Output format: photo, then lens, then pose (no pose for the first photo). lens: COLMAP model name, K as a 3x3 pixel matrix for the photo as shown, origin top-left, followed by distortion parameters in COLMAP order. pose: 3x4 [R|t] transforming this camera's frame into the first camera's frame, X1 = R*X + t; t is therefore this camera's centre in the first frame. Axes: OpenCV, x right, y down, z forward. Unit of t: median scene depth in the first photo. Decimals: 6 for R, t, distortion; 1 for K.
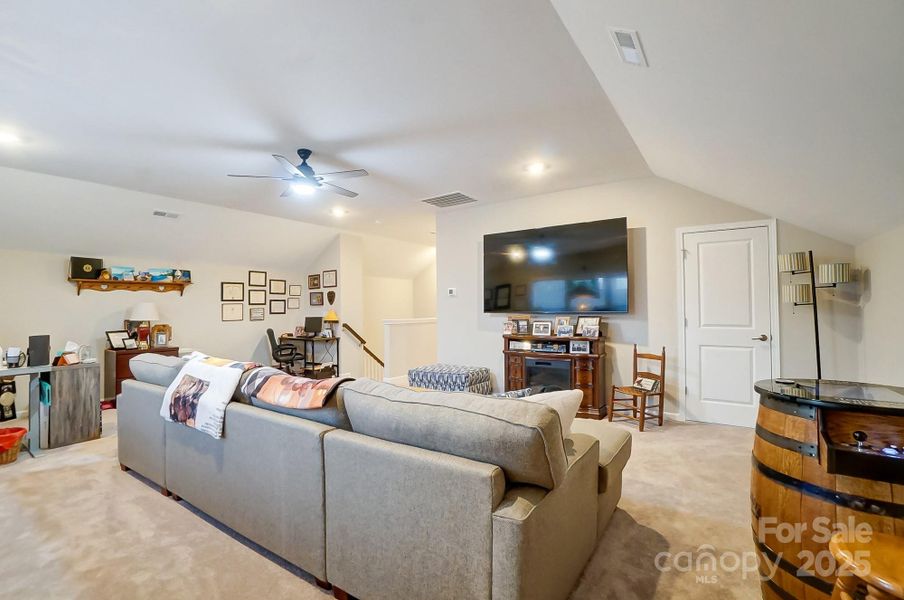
lens RADIAL K [[410.7, 0, 448.3], [0, 410.7, 301.3], [0, 0, 1]] dist [-0.011514, 0.000943]
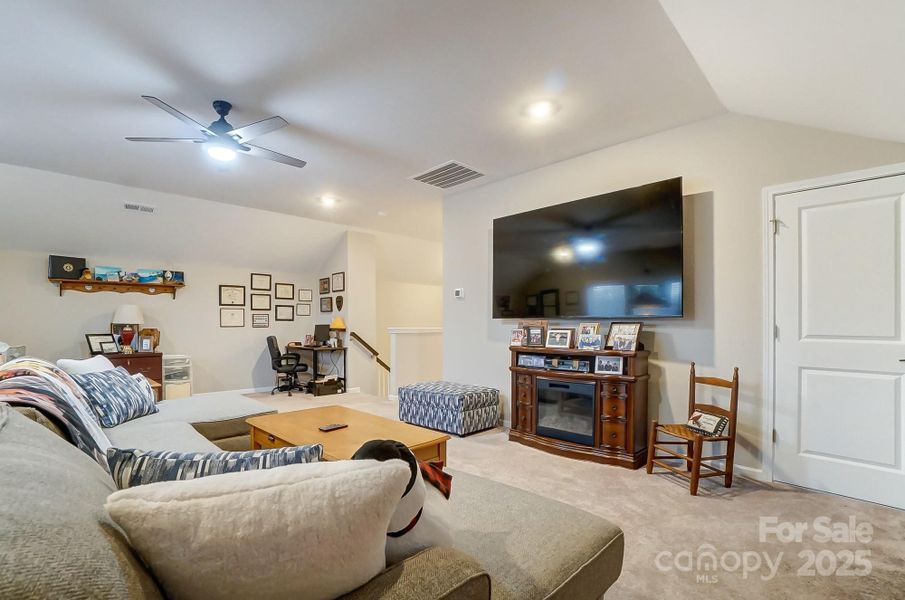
lens RADIAL K [[411.1, 0, 447.9], [0, 411.1, 322.8], [0, 0, 1]] dist [-0.011514, 0.000943]
pose [[0.981612, 0.009268, -0.190662, 0.167195], [-0.006607, 0.999872, 0.014584, 0.027665], [0.190773, -0.013056, 0.981547, 0.228702]]
